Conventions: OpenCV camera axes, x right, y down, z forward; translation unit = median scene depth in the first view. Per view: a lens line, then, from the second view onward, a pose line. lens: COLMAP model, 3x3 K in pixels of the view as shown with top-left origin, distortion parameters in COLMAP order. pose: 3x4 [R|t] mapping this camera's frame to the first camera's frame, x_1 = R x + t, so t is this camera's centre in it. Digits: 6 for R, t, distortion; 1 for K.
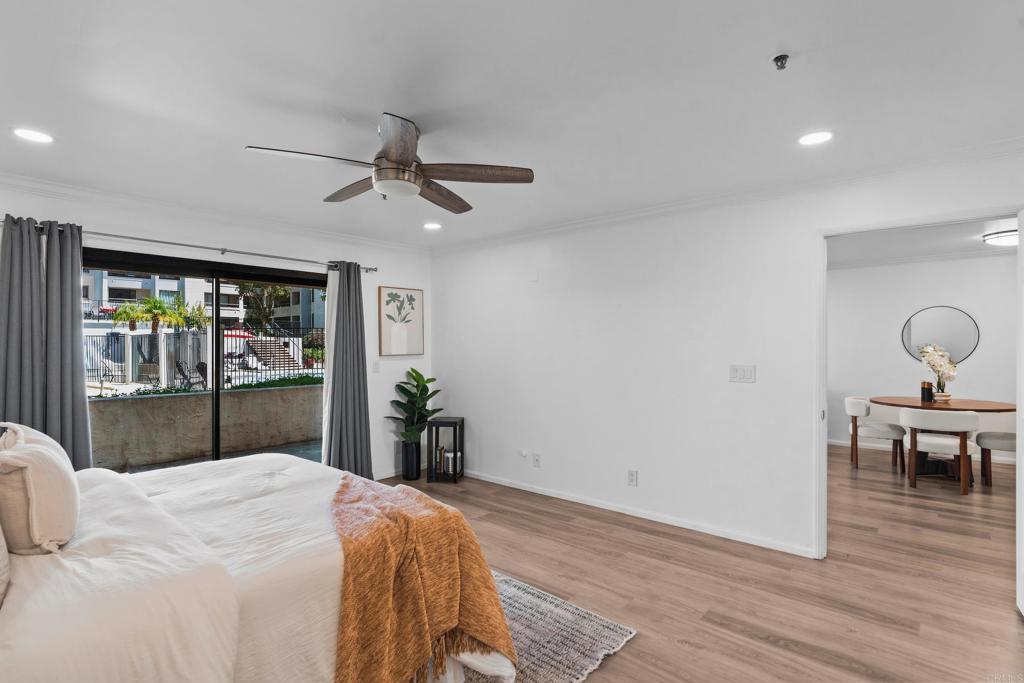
lens RADIAL K [[514.7, 0, 511.1], [0, 514.7, 350.7], [0, 0, 1]] dist [-0.001508, -0.000126]
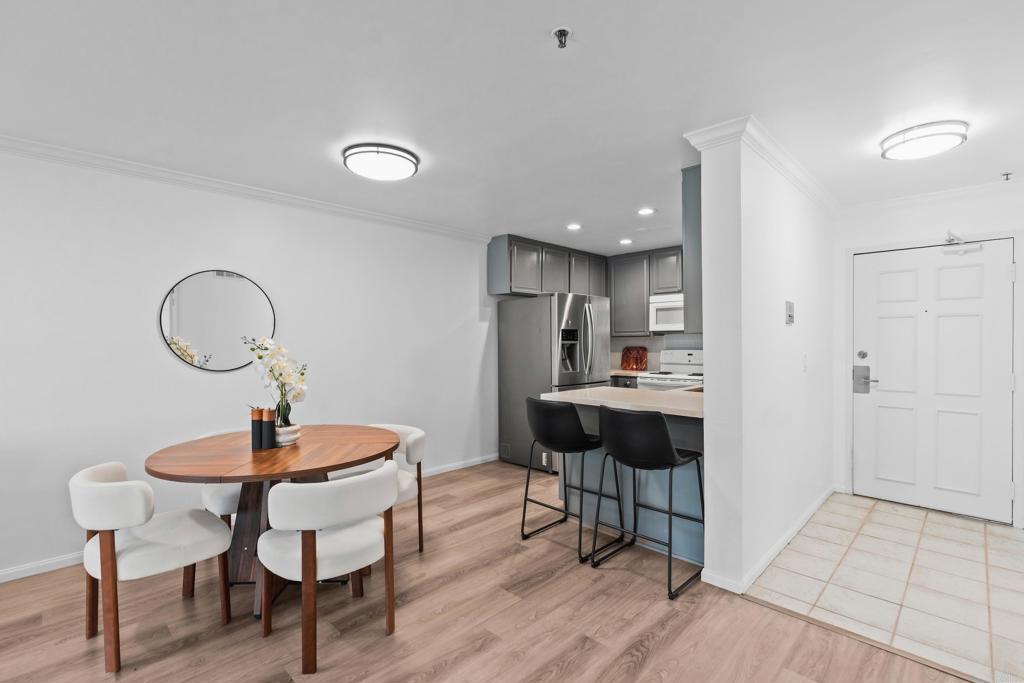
lens RADIAL K [[465.0, 0, 506.9], [0, 465.0, 343.1], [0, 0, 1]] dist [-0.002494, -0.000275]
pose [[0.046166, -0.002401, 0.998931, 0.381424], [0.007671, 0.999968, 0.002048, -0.000507], [-0.998904, 0.007568, 0.046183, 0.755161]]
